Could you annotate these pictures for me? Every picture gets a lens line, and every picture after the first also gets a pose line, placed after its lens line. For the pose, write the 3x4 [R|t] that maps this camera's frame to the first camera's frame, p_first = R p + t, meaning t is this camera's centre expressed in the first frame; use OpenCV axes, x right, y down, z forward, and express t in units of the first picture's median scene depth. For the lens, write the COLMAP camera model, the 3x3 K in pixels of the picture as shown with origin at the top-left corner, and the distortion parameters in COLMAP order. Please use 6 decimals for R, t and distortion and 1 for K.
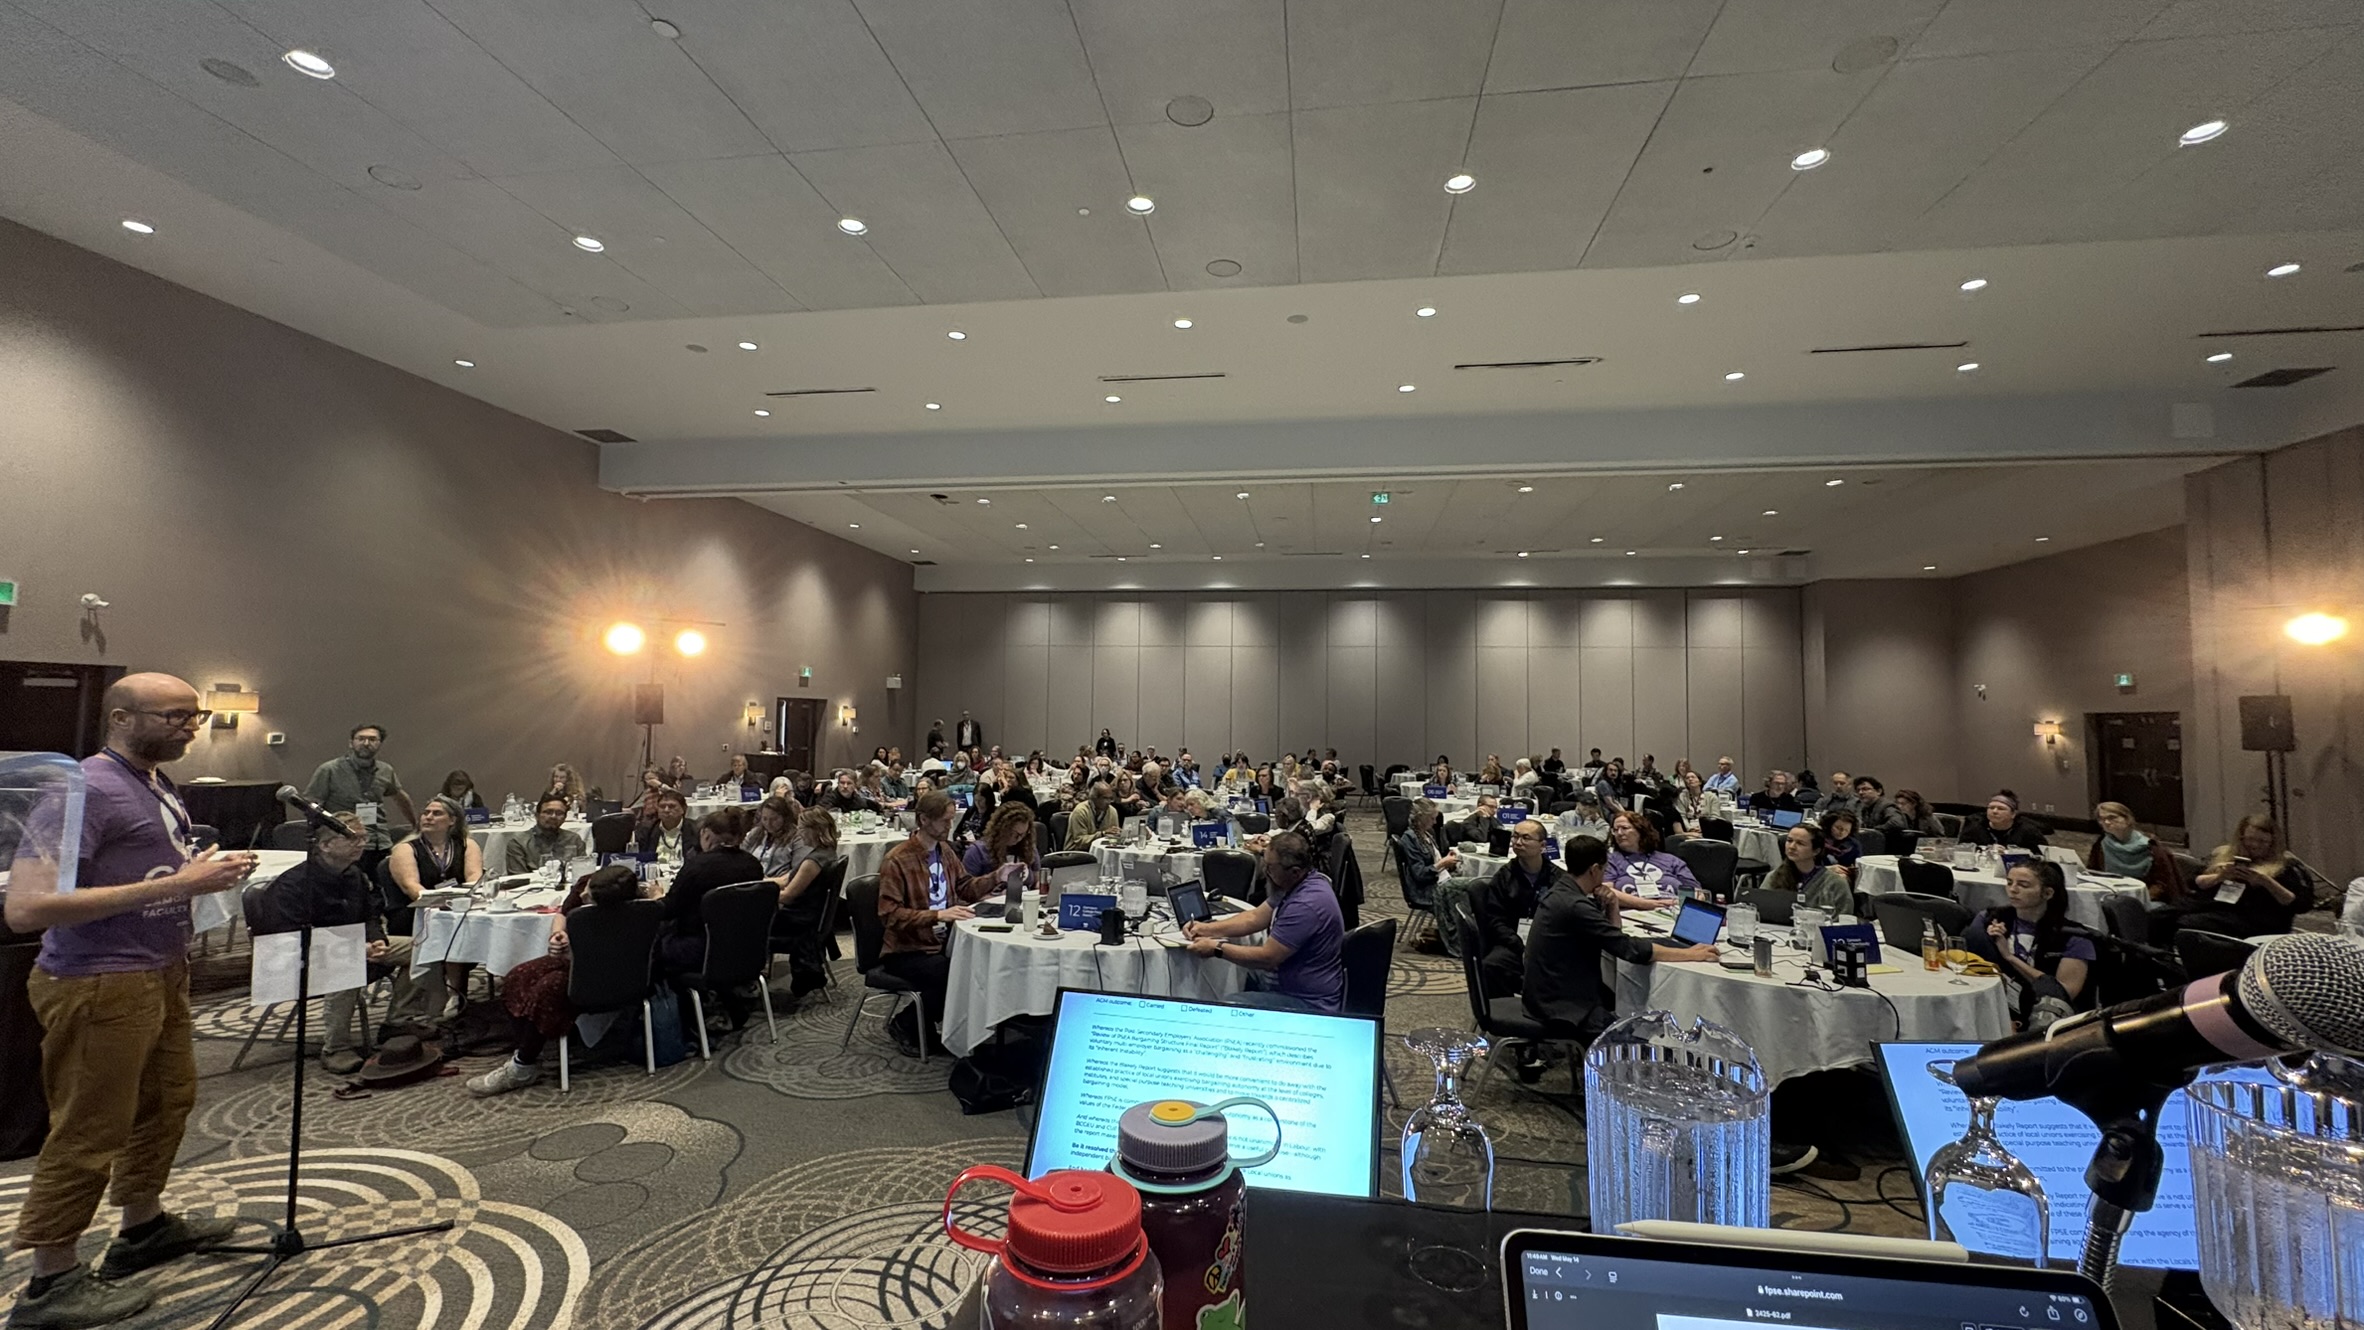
lens RADIAL K [[953.9, 0, 1169.9], [0, 953.9, 659.8], [0, 0, 1]] dist [0.000708, 0.000374]
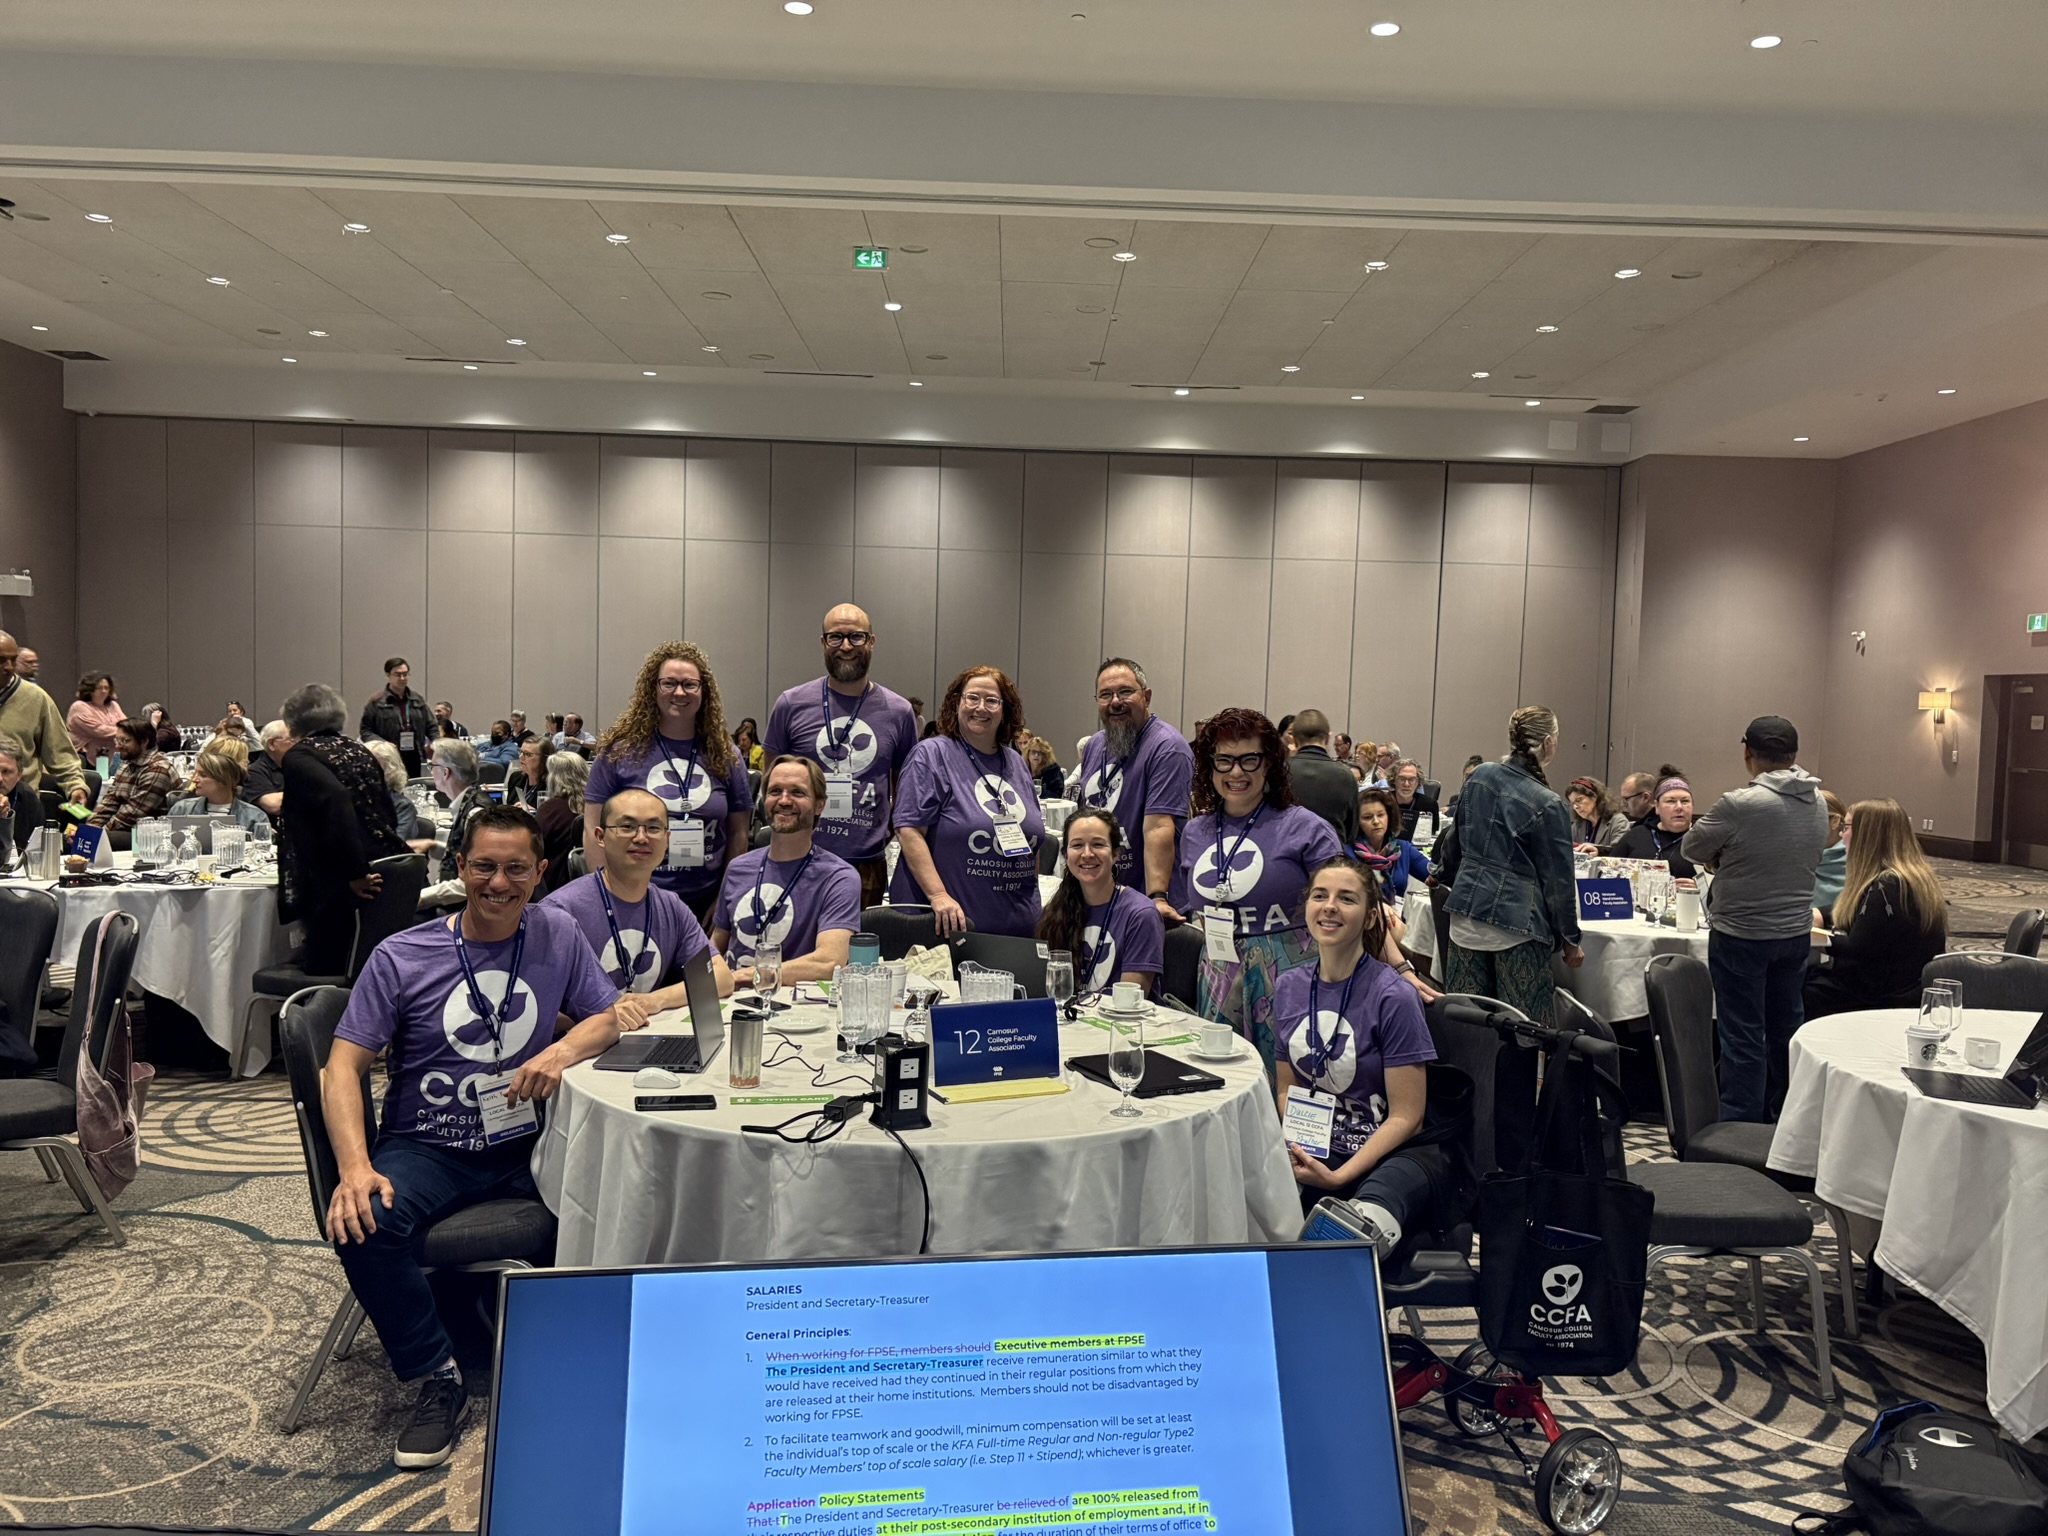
lens RADIAL K [[1564.4, 0, 1029.5], [0, 1564.4, 772.5], [0, 0, 1]] dist [0.001035, -0.000101]
pose [[0.988004, 0.008011, 0.154222, 0.346069], [-0.025409, 0.993477, 0.111170, 0.041958], [-0.152325, -0.113755, 0.981762, 0.133135]]
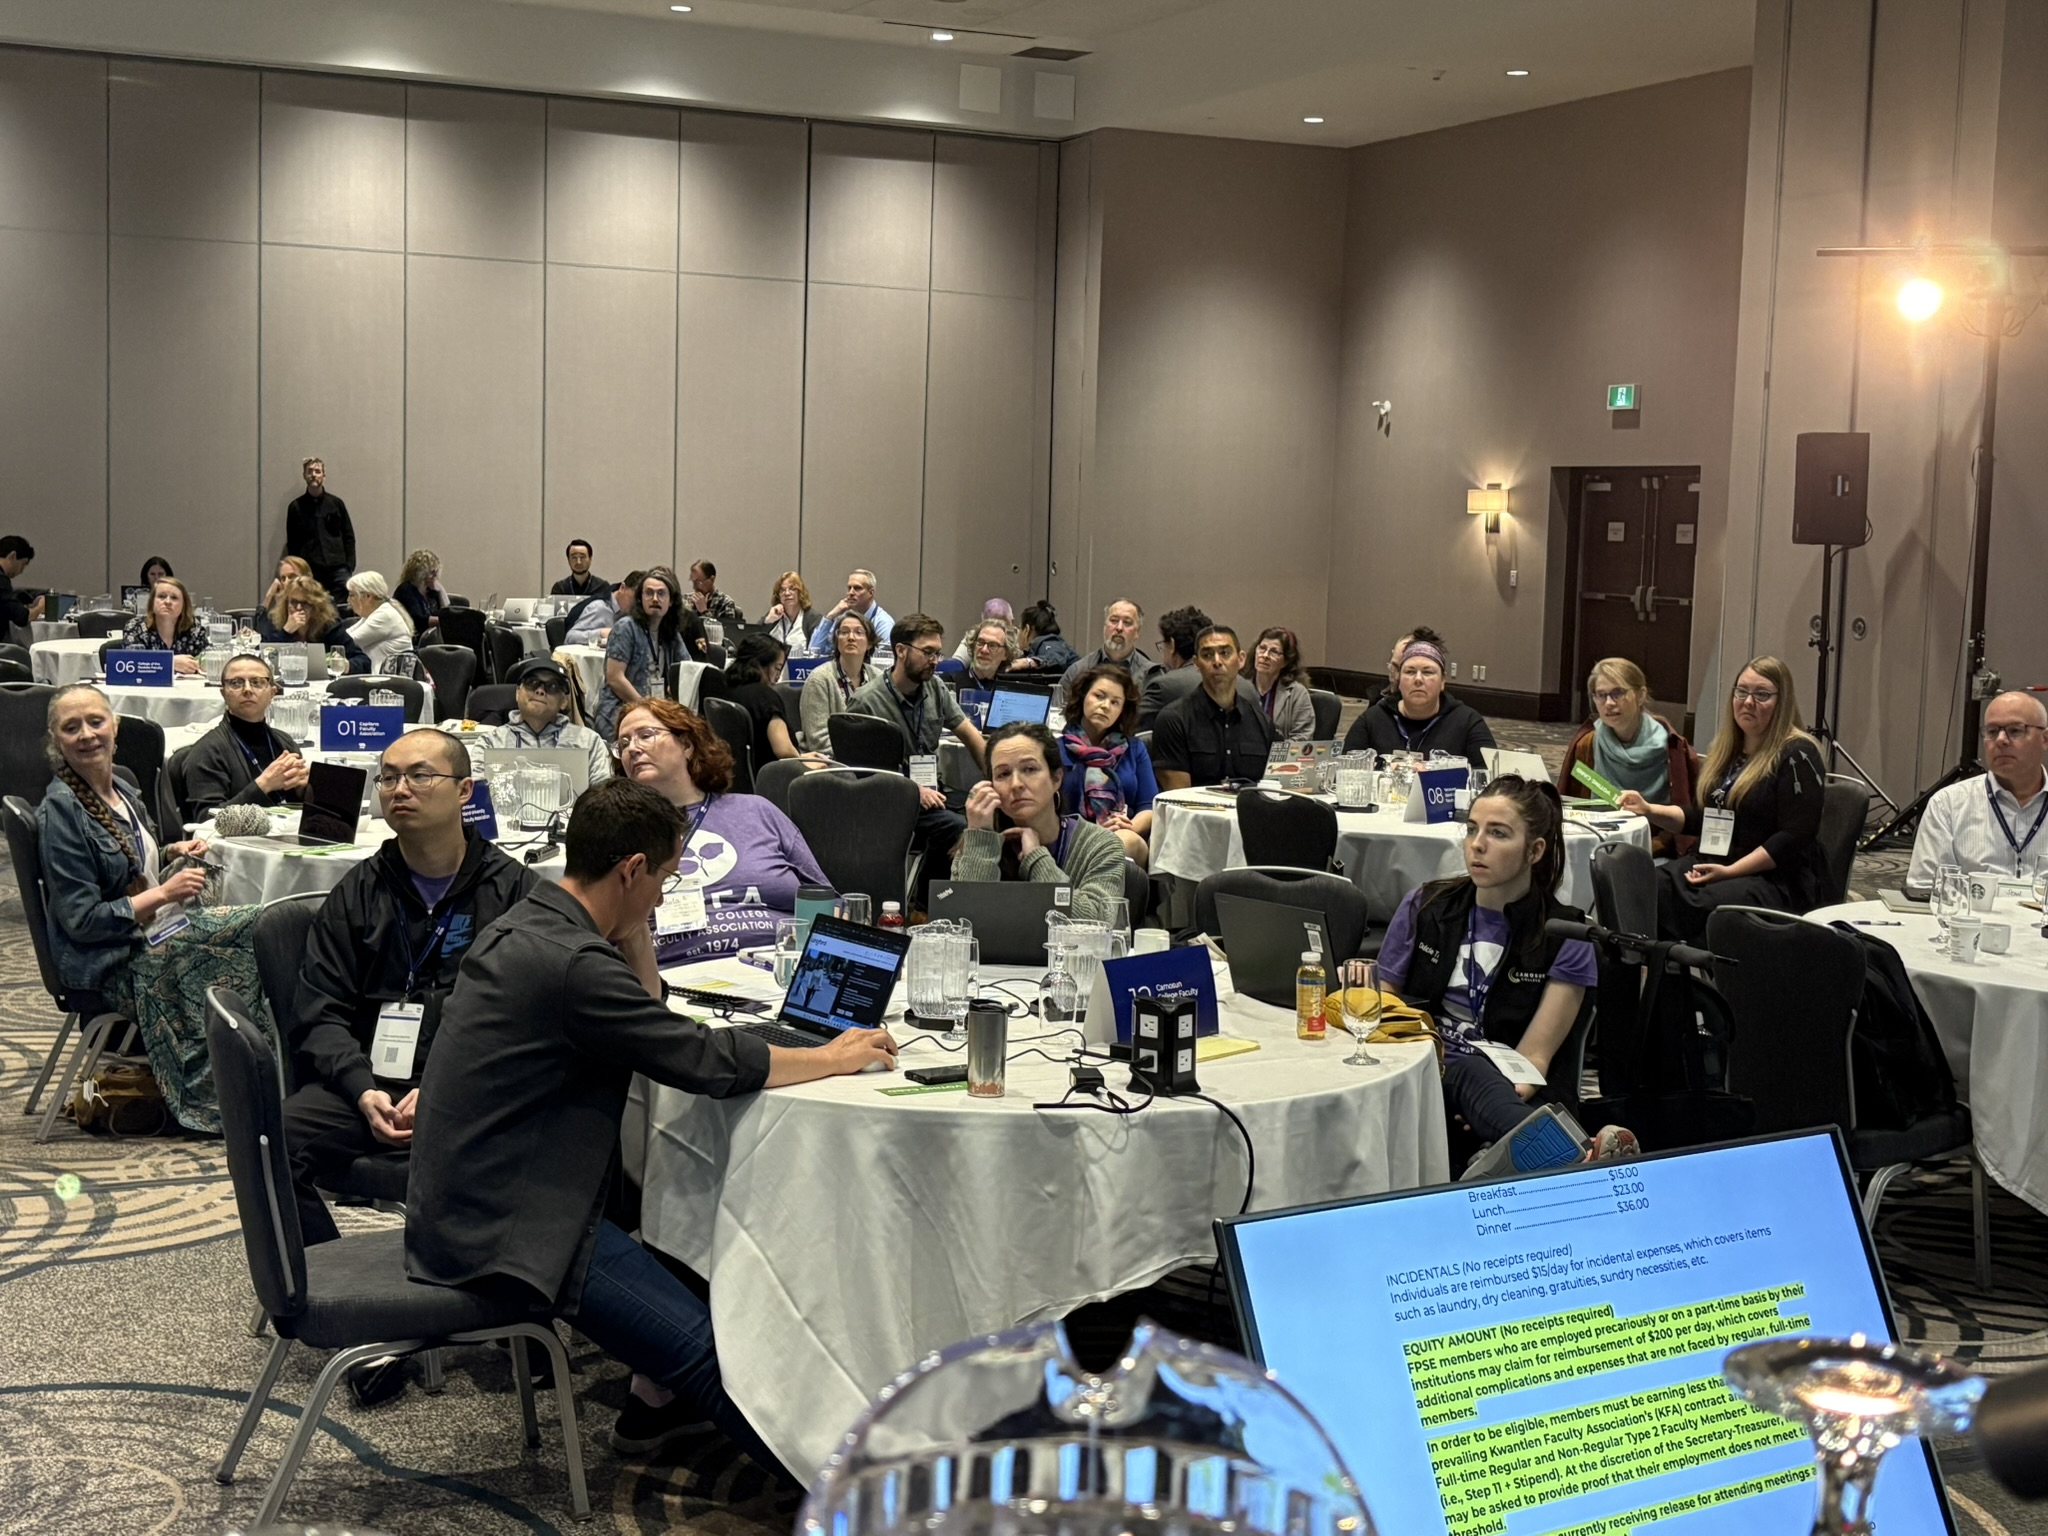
lens RADIAL K [[2720.6, 0, 1024.0], [0, 2720.6, 768.0], [0, 0, 1]] dist [0.110549, -0.027916]
pose [[0.835060, -0.043473, 0.548439, 0.008743], [-0.051498, 0.986319, 0.156595, 0.010196], [-0.547744, -0.159010, 0.821397, 0.044885]]
